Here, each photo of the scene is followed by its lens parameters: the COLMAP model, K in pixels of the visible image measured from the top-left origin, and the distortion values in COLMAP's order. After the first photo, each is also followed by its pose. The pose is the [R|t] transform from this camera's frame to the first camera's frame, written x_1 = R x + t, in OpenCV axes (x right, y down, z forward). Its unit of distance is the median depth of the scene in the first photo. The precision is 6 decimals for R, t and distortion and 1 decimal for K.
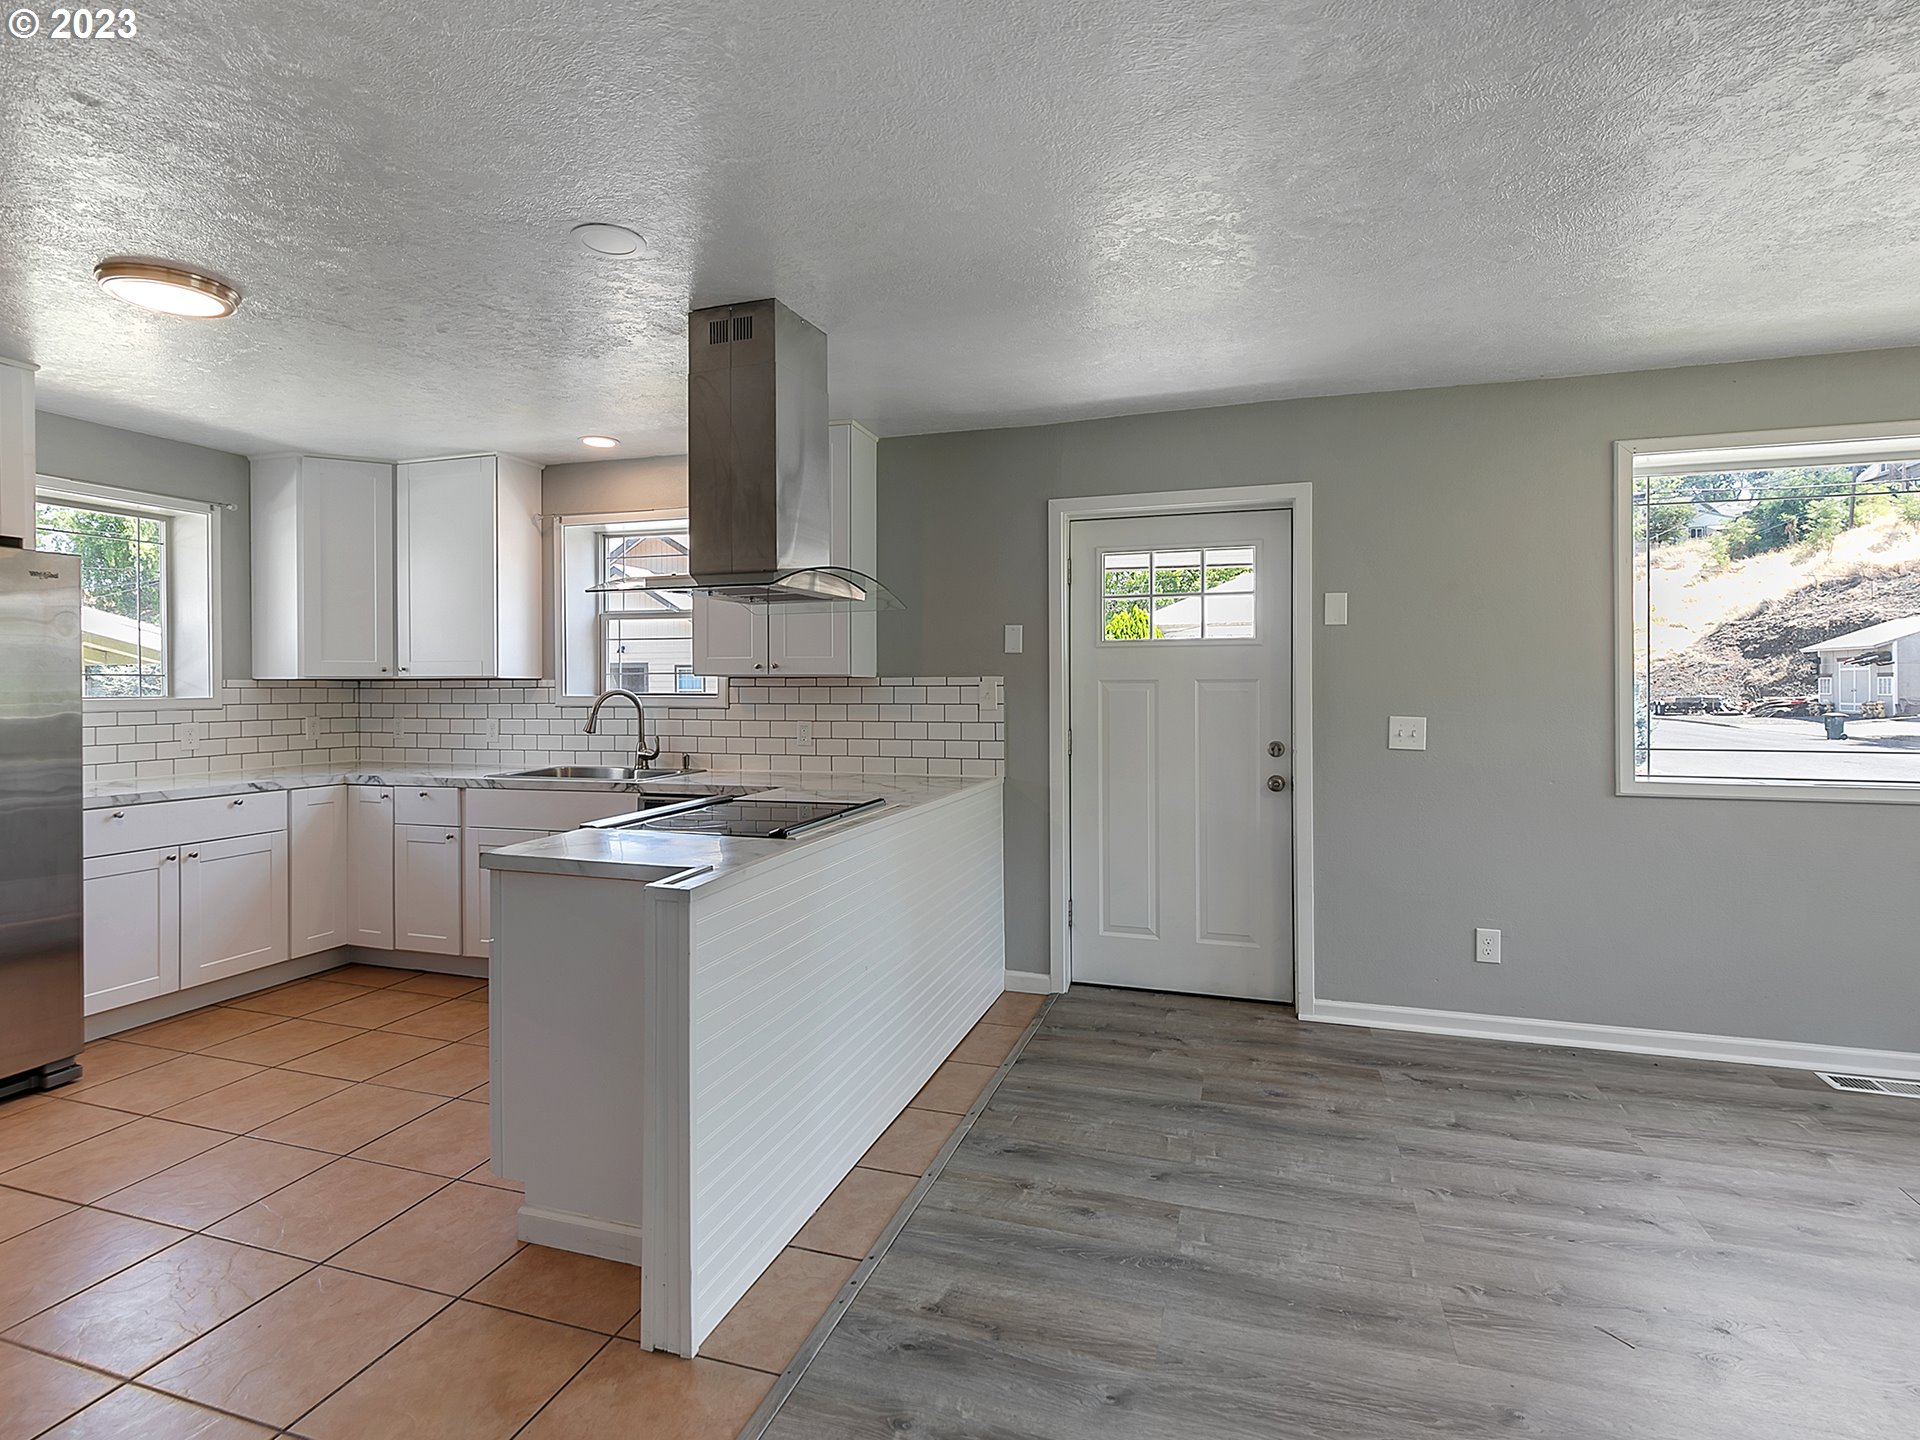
lens RADIAL K [[1004.6, 0, 934.5], [0, 1004.6, 688.5], [0, 0, 1]] dist [0.018087, -0.005165]
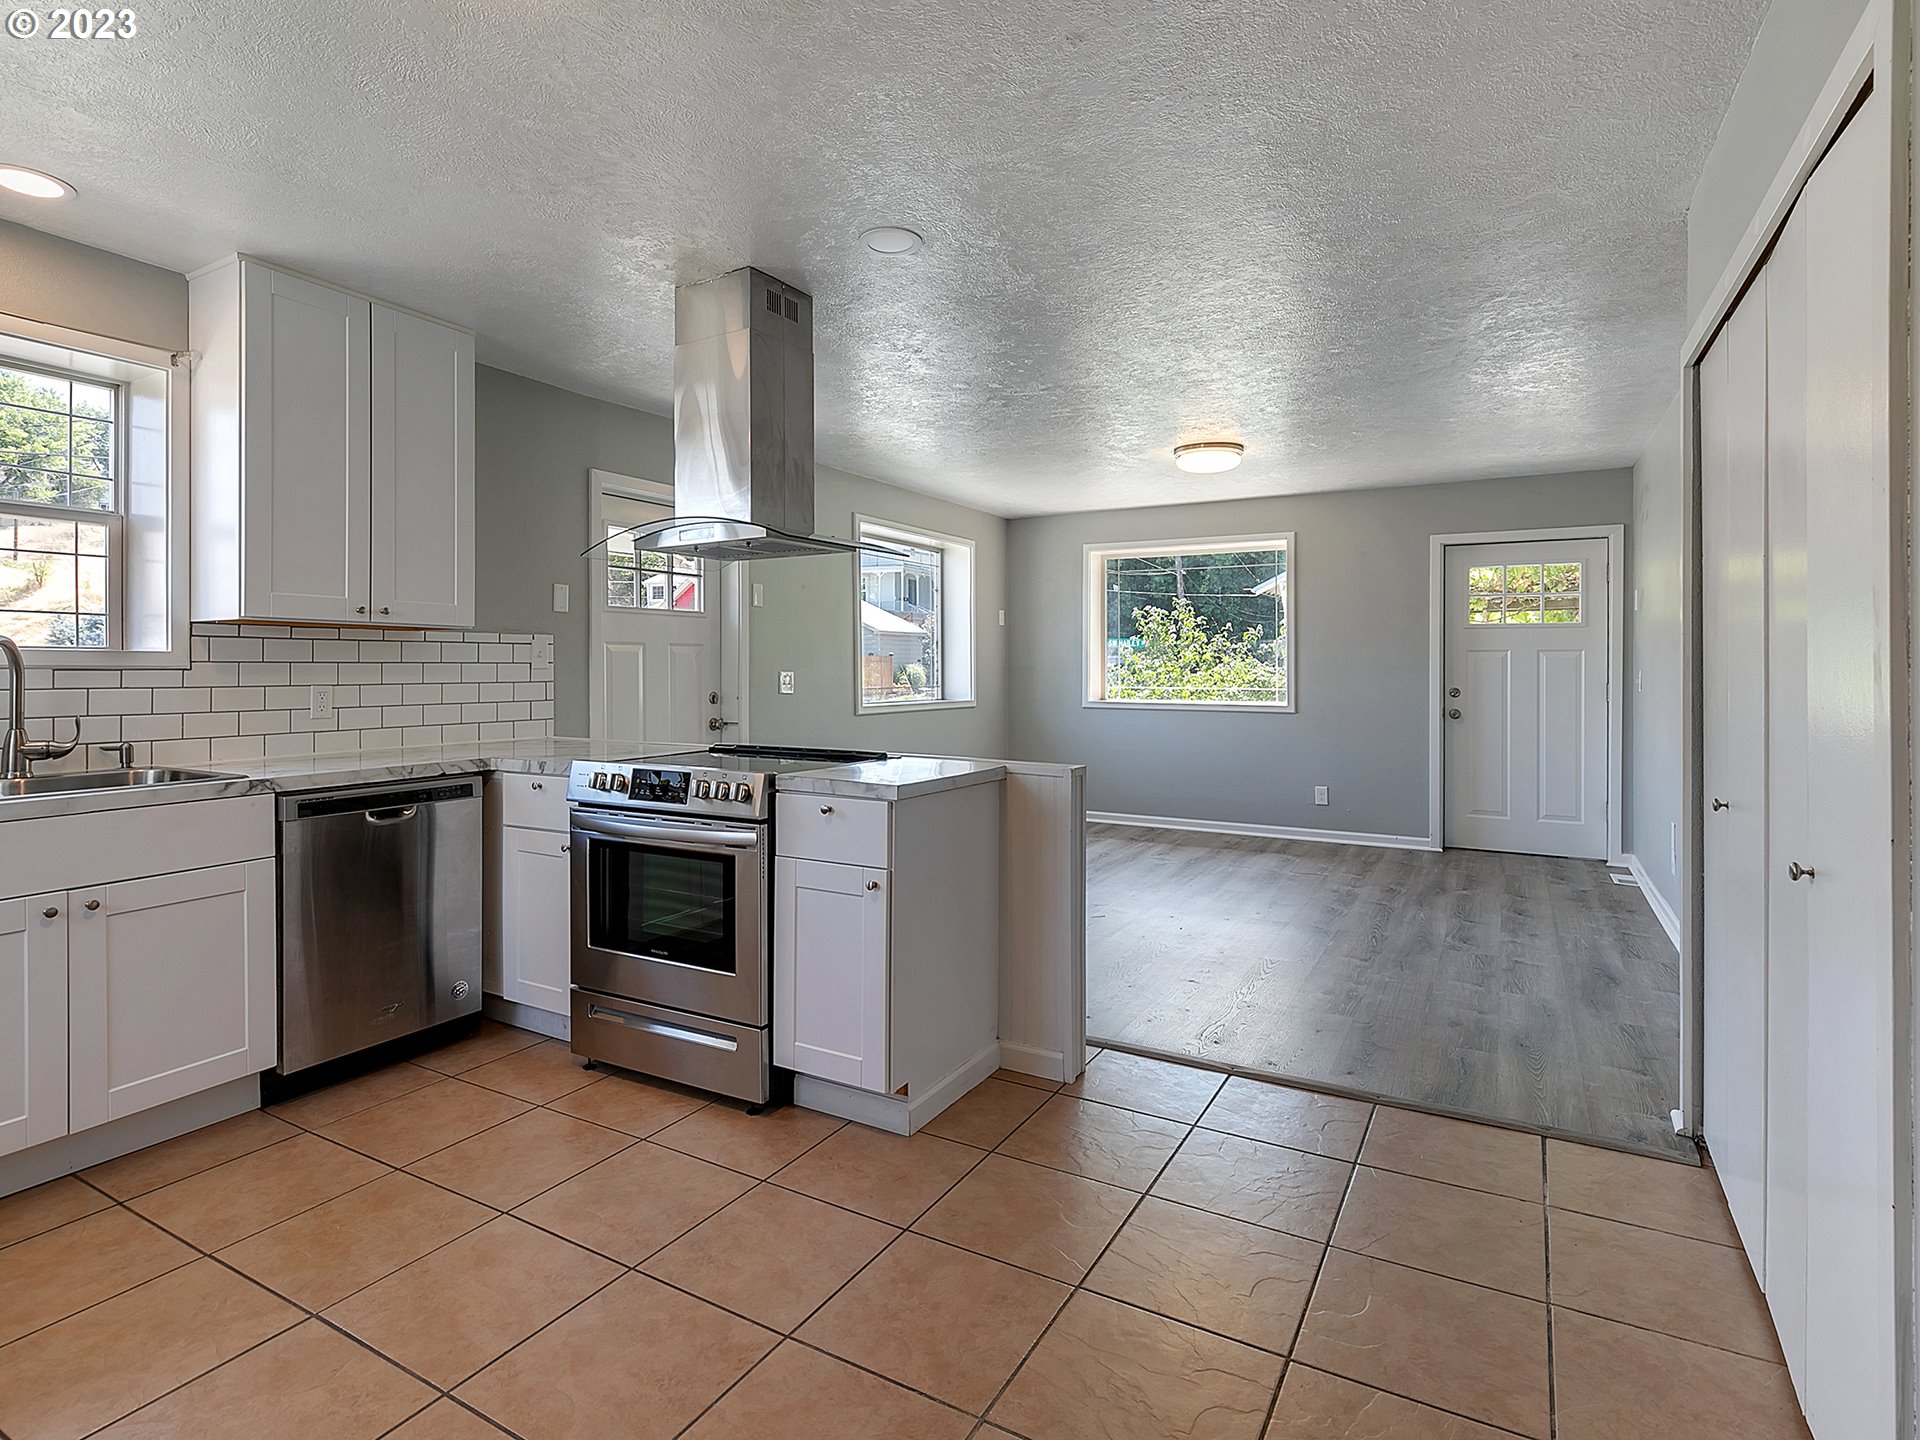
lens RADIAL K [[1004.6, 0, 960.7], [0, 1004.6, 669.0], [0, 0, 1]] dist [0.018087, -0.005165]
pose [[0.170350, 0.001666, 0.985382, -0.952309], [0.004774, 0.999985, -0.002516, 0.029494], [-0.985372, 0.005133, 0.170340, 0.490147]]
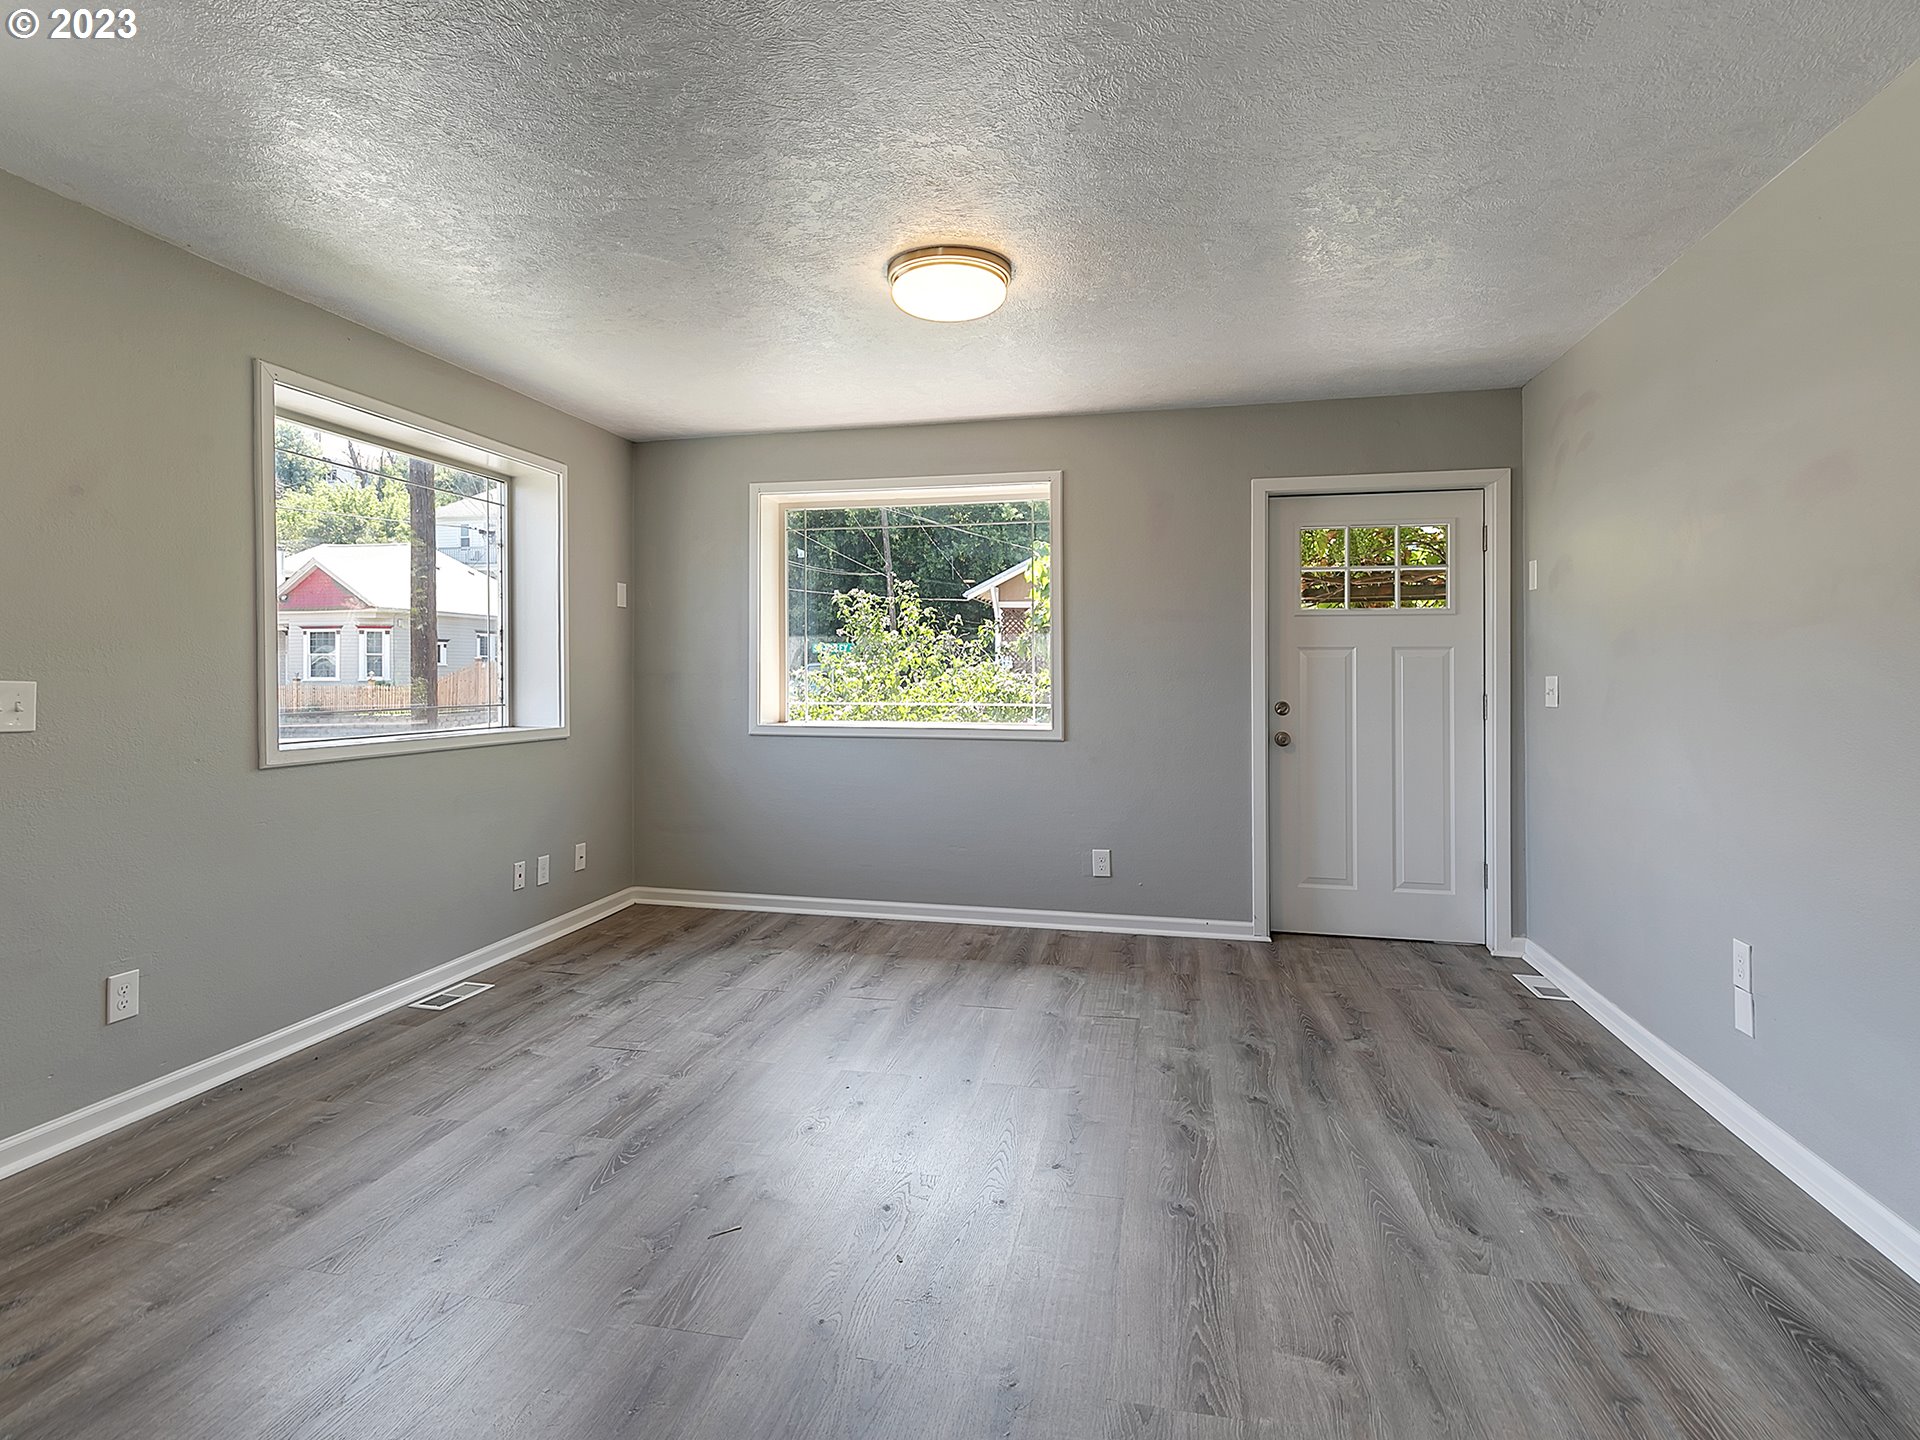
lens RADIAL K [[1004.6, 0, 952.8], [0, 1004.6, 650.1], [0, 0, 1]] dist [0.018087, -0.005165]
pose [[-0.102210, 0.029674, 0.994320, -0.227861], [0.007558, 0.999549, -0.029053, 0.032285], [-0.994734, 0.004546, -0.102388, 0.462509]]
